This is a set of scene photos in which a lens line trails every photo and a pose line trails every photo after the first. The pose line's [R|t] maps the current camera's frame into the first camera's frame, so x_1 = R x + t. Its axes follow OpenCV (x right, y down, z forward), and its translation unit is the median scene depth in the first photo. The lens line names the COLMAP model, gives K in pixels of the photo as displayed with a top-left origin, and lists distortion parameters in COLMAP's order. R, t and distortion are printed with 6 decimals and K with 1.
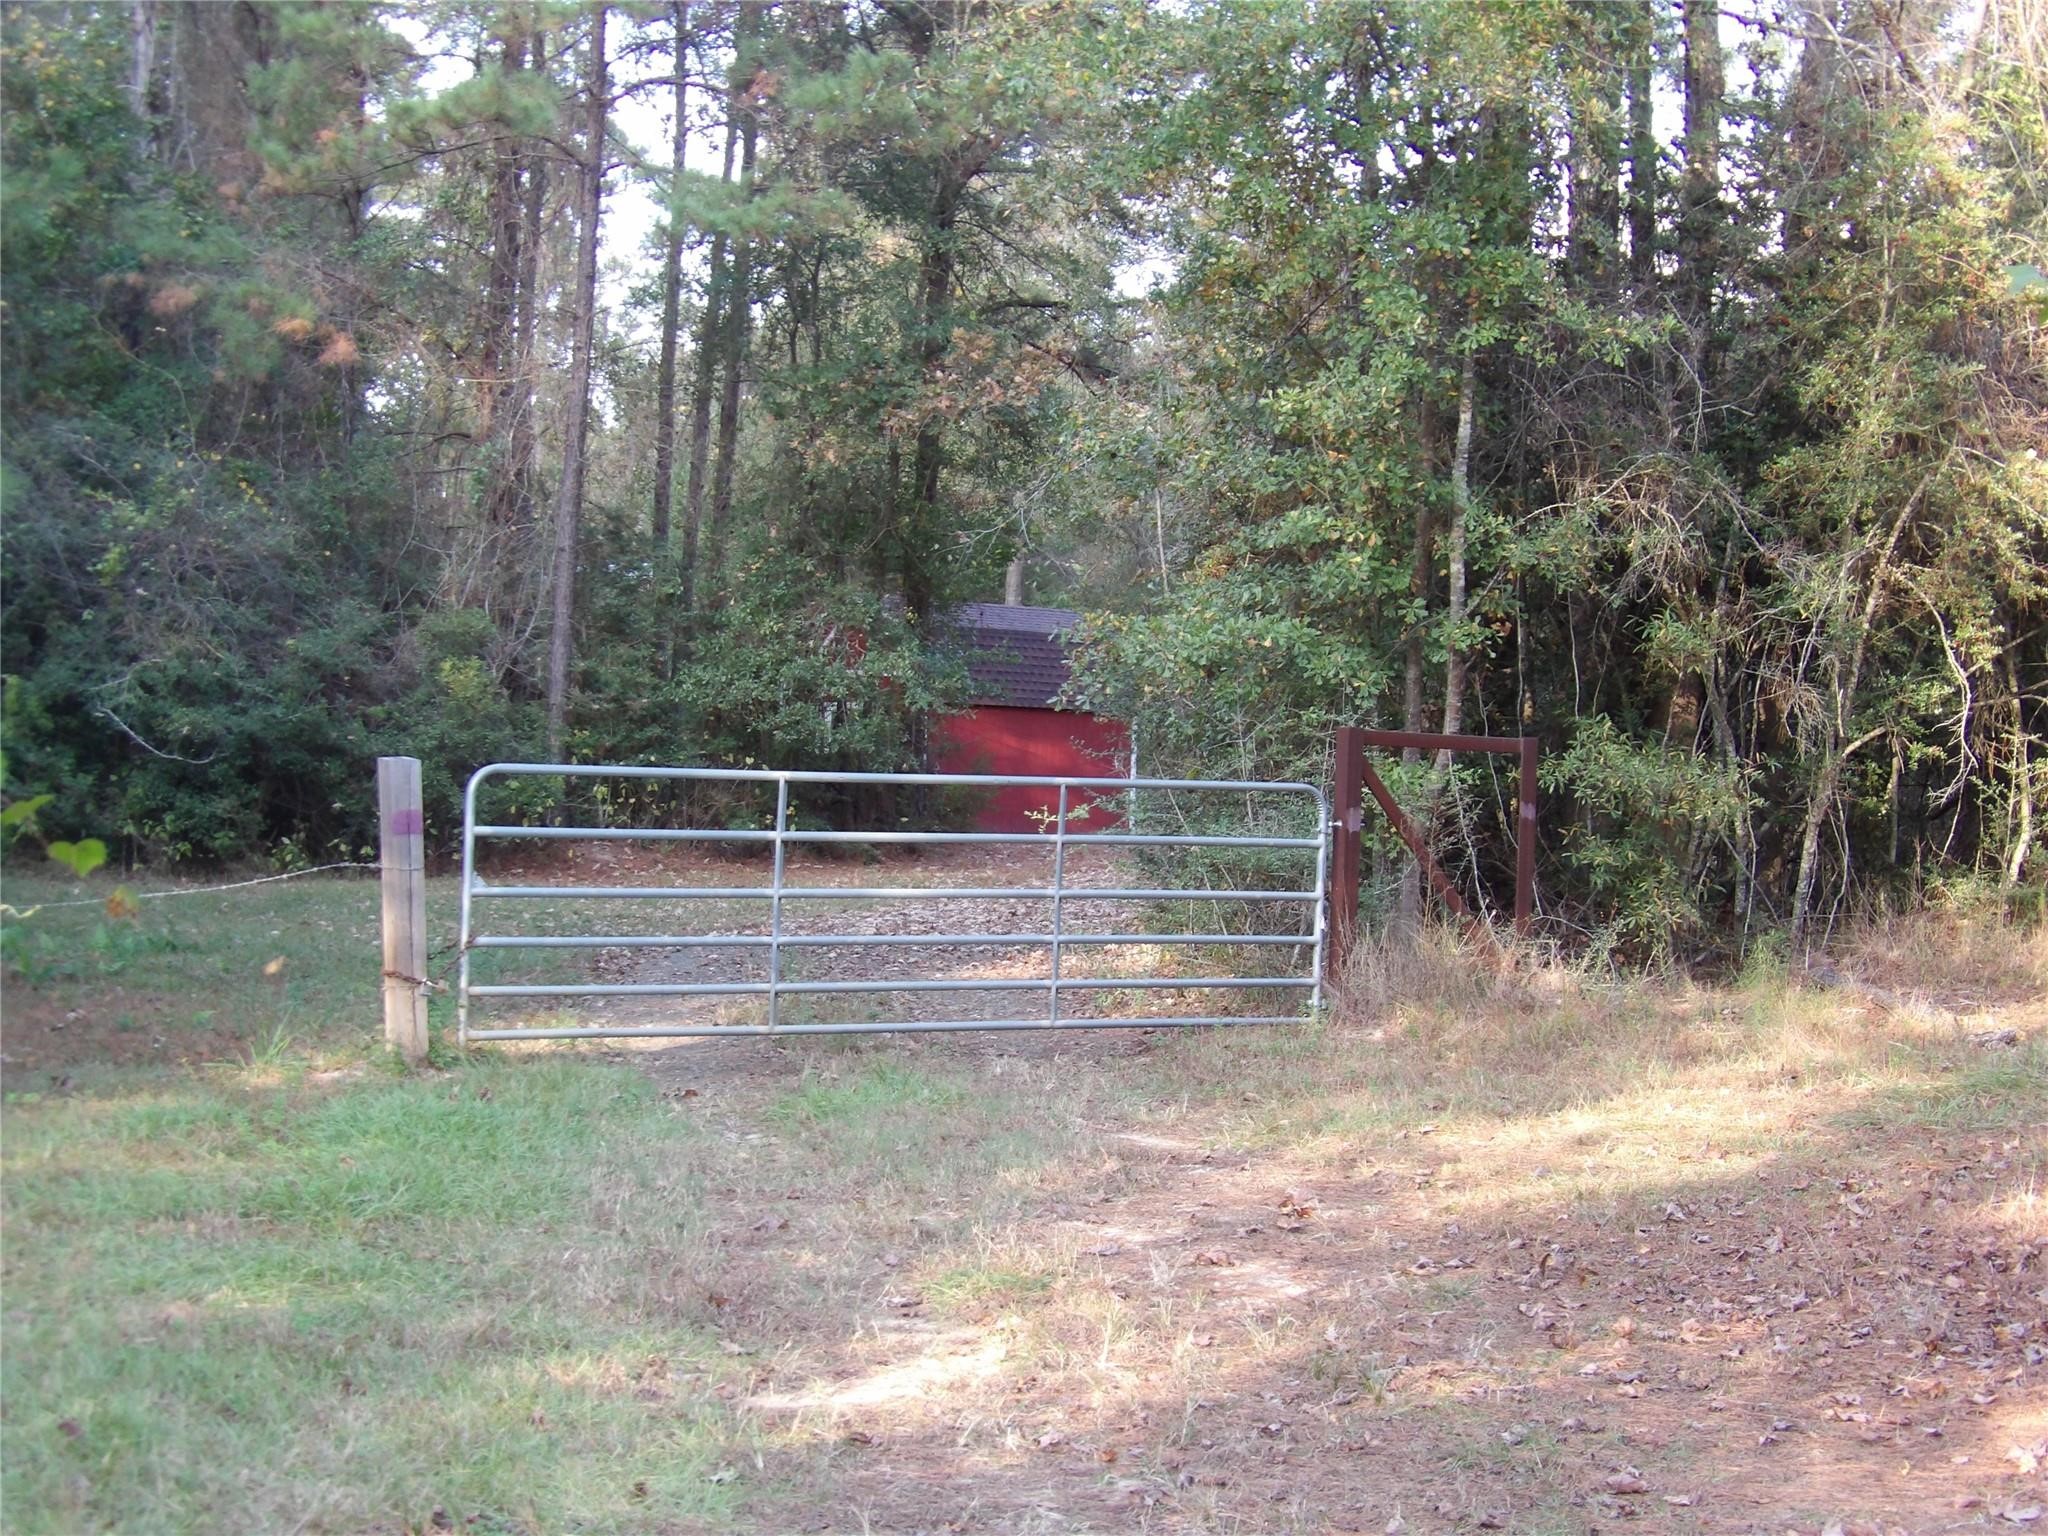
lens RADIAL K [[3711.3, 0, 1024.2], [0, 3711.3, 770.5], [0, 0, 1]] dist [0.003281, 0.000000]
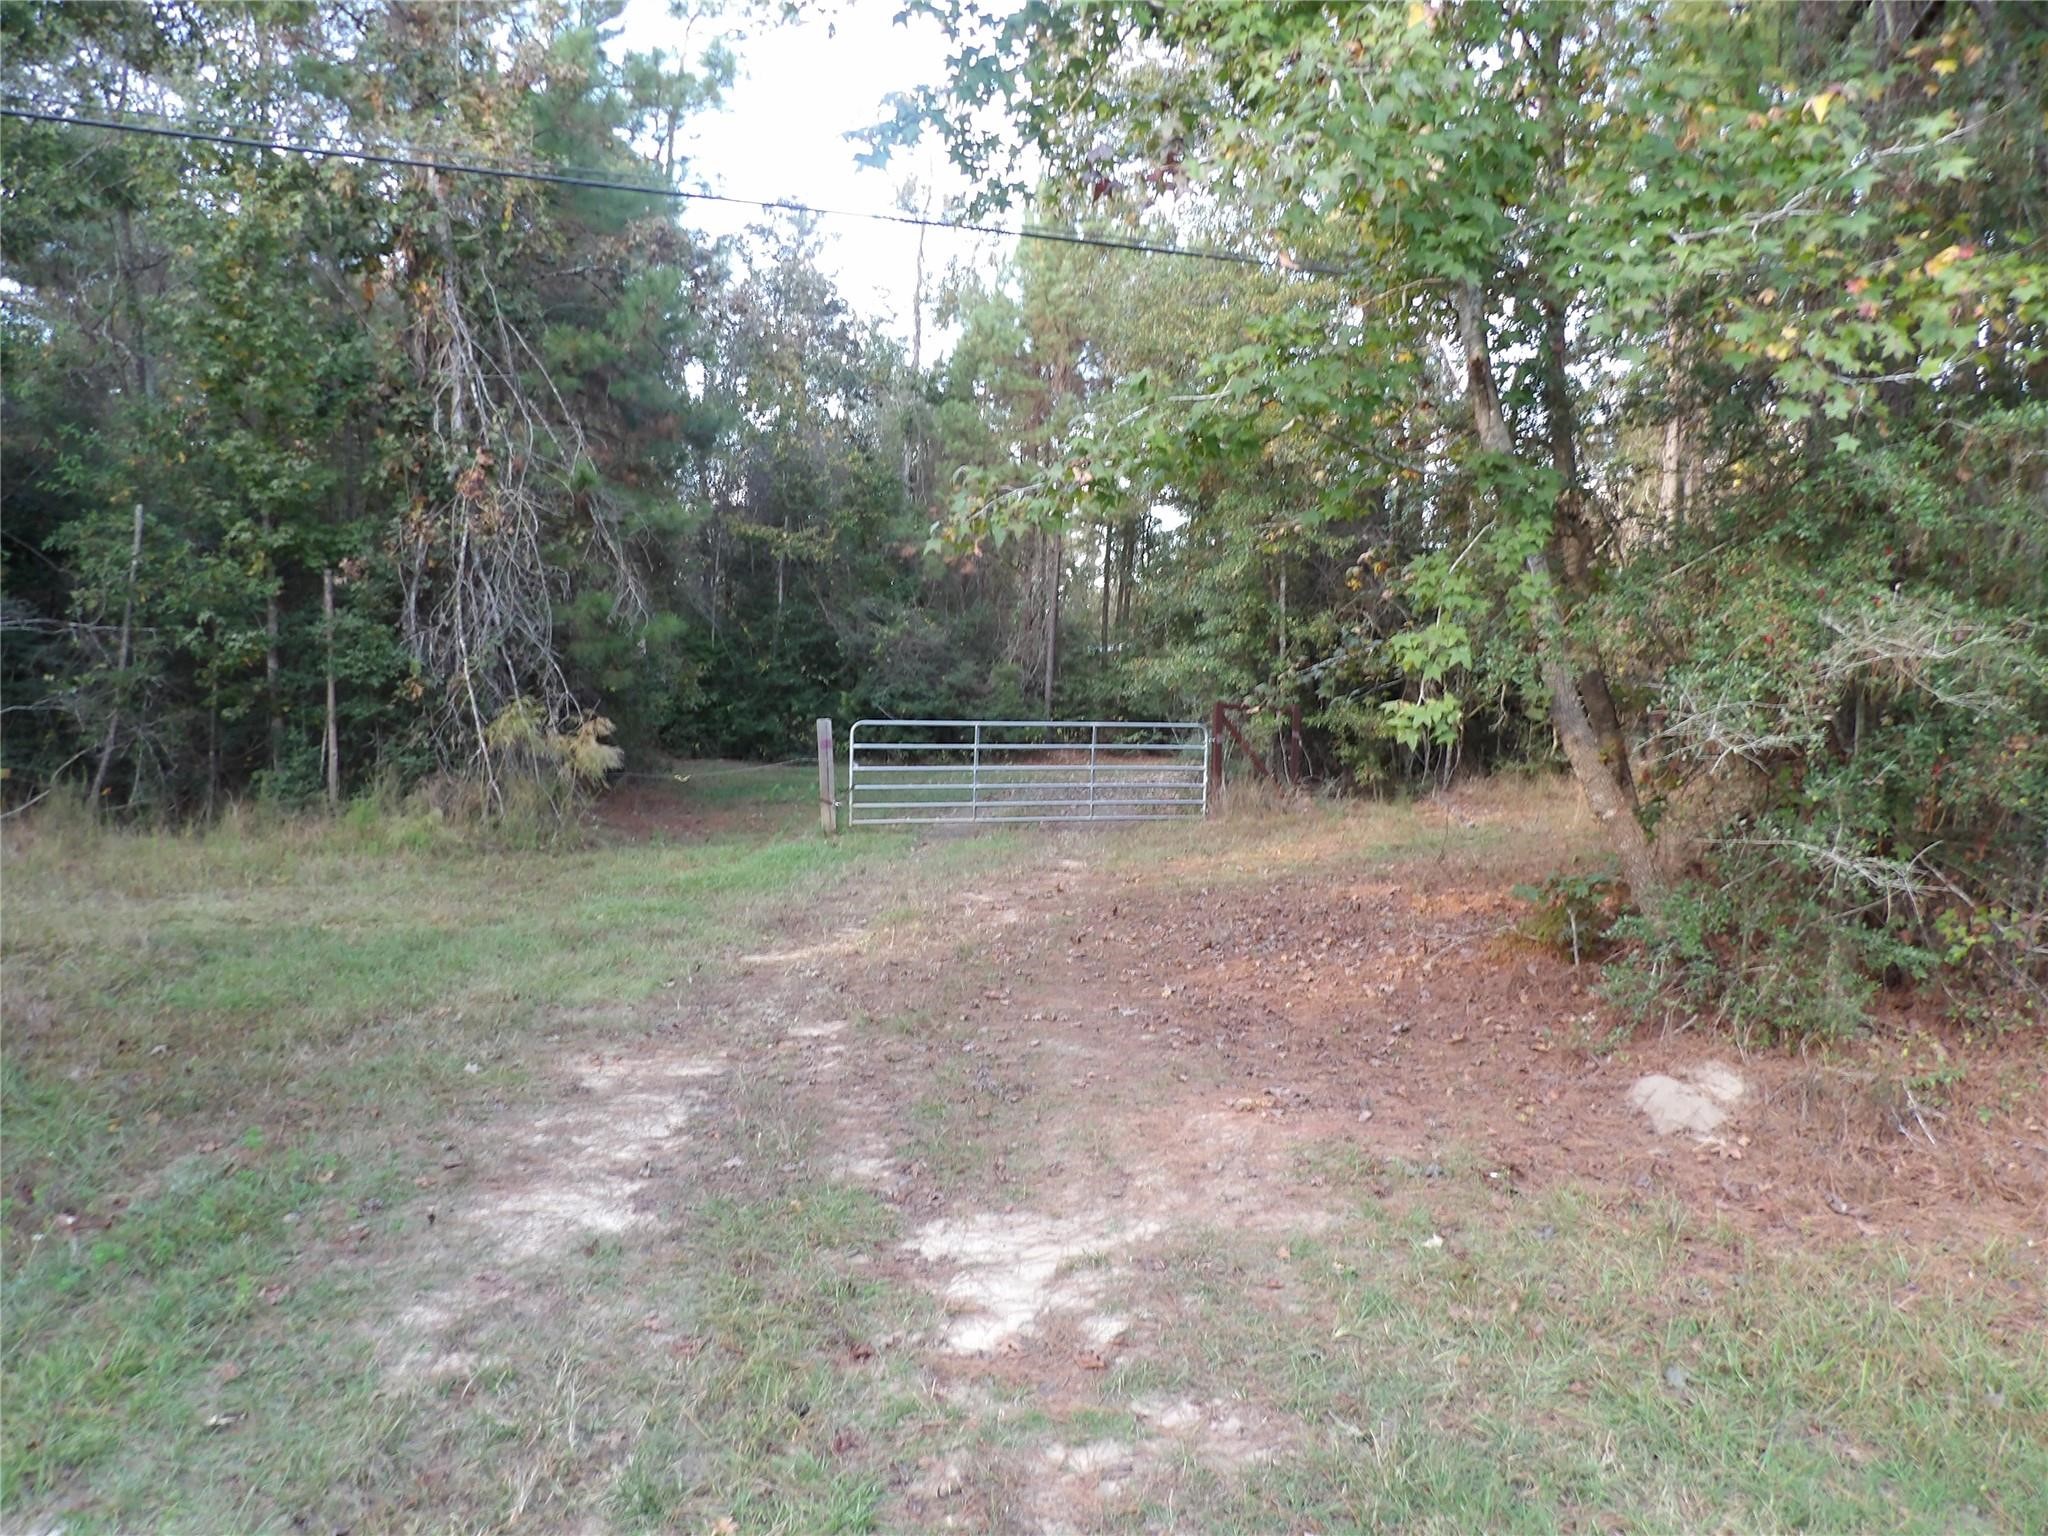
lens RADIAL K [[1427.2, 0, 1023.5], [0, 1427.2, 765.5], [0, 0, 1]] dist [-0.000618, 0.000025]
pose [[0.965924, -0.007296, -0.258724, 0.198314], [0.015076, 0.999491, 0.028101, 0.002090], [0.258388, -0.031044, 0.965542, 0.018197]]
